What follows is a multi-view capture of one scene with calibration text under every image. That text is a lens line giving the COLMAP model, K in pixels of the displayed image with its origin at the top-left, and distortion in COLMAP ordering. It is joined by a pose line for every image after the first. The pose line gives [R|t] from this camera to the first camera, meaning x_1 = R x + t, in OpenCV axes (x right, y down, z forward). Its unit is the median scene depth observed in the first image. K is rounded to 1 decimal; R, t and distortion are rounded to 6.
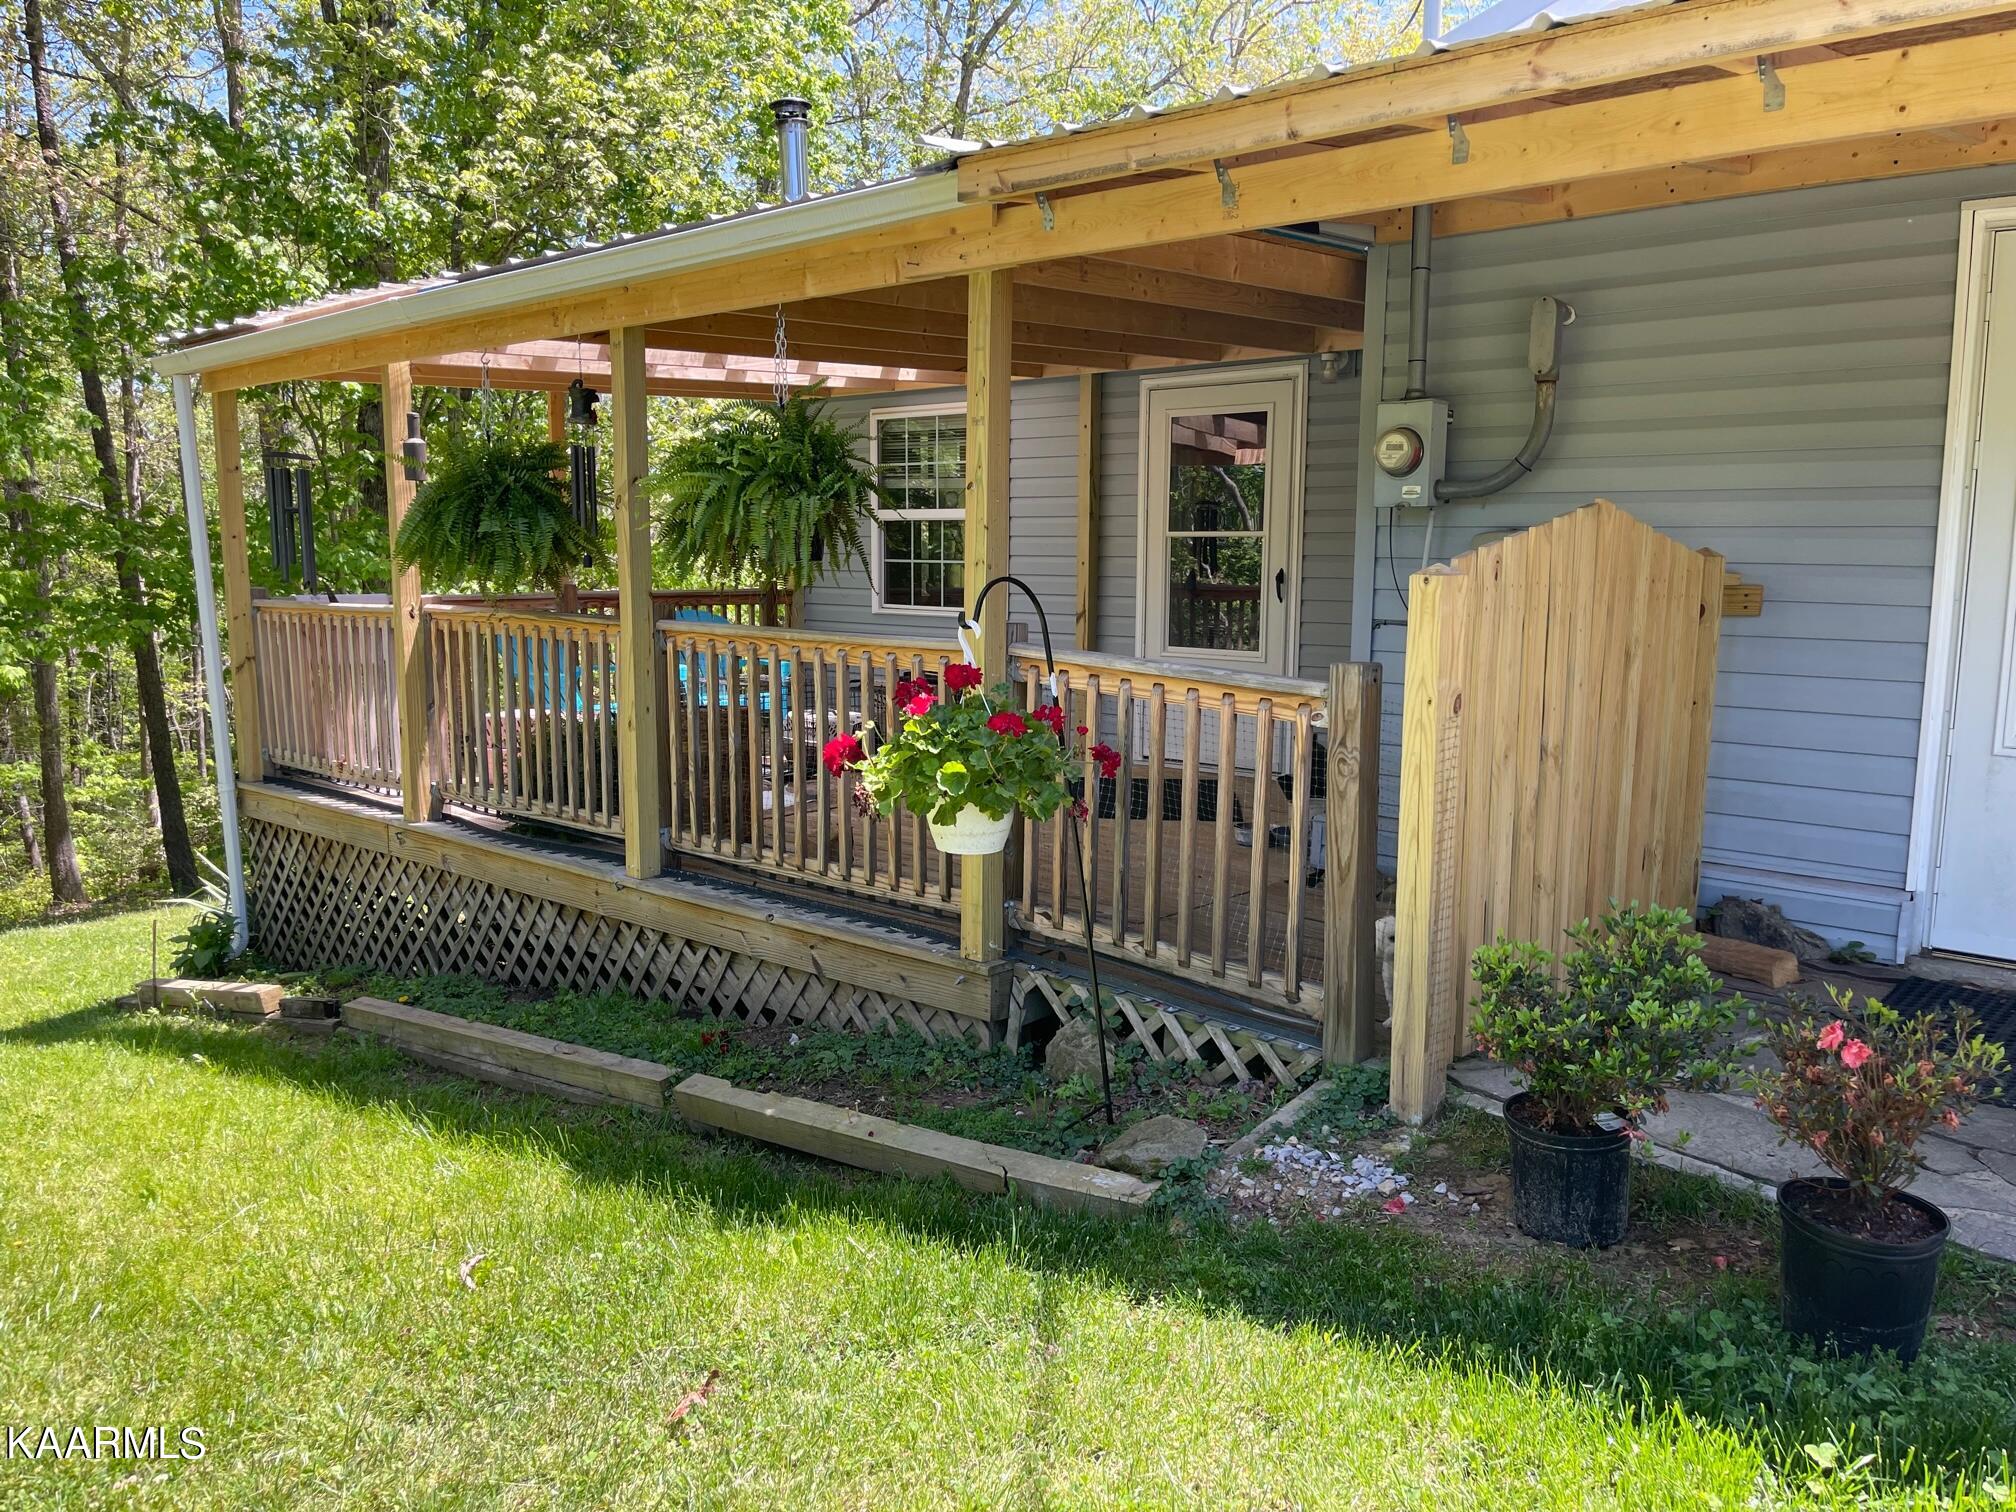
lens RADIAL K [[1540.3, 0, 1005.6], [0, 1540.3, 753.3], [0, 0, 1]] dist [0.037843, 0.000256]
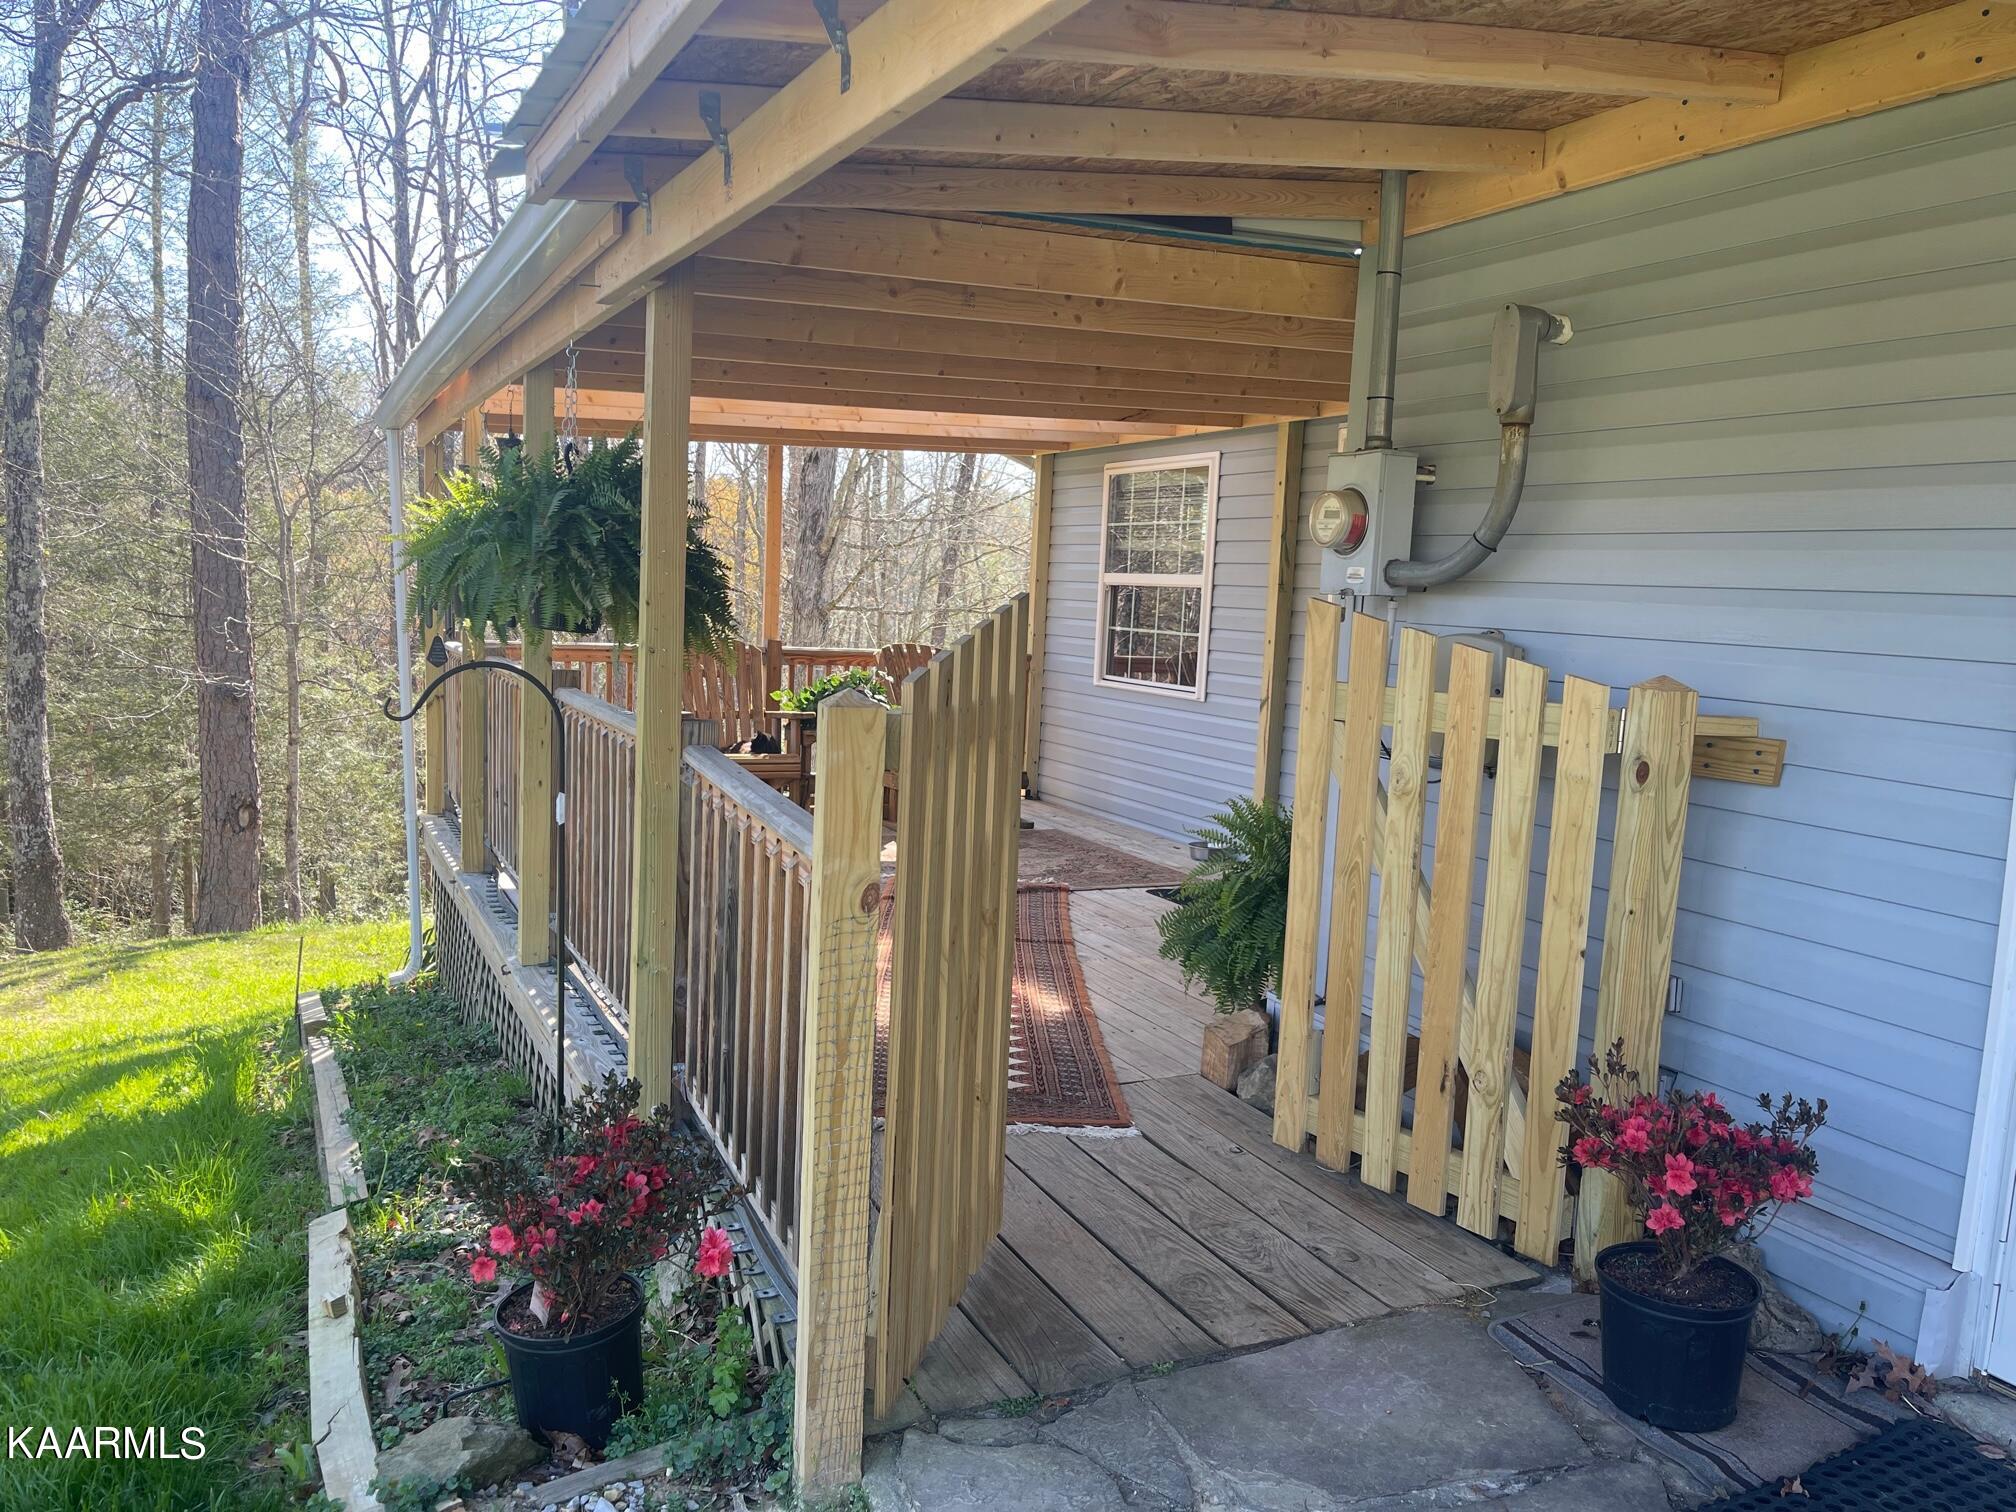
lens RADIAL K [[1540.3, 0, 1007.7], [0, 1540.3, 759.7], [0, 0, 1]] dist [0.037843, 0.000256]
pose [[0.930111, 0.074128, -0.359719, 0.379891], [-0.085283, 0.996241, -0.015214, -0.056370], [0.357239, 0.044828, 0.932937, 0.260204]]
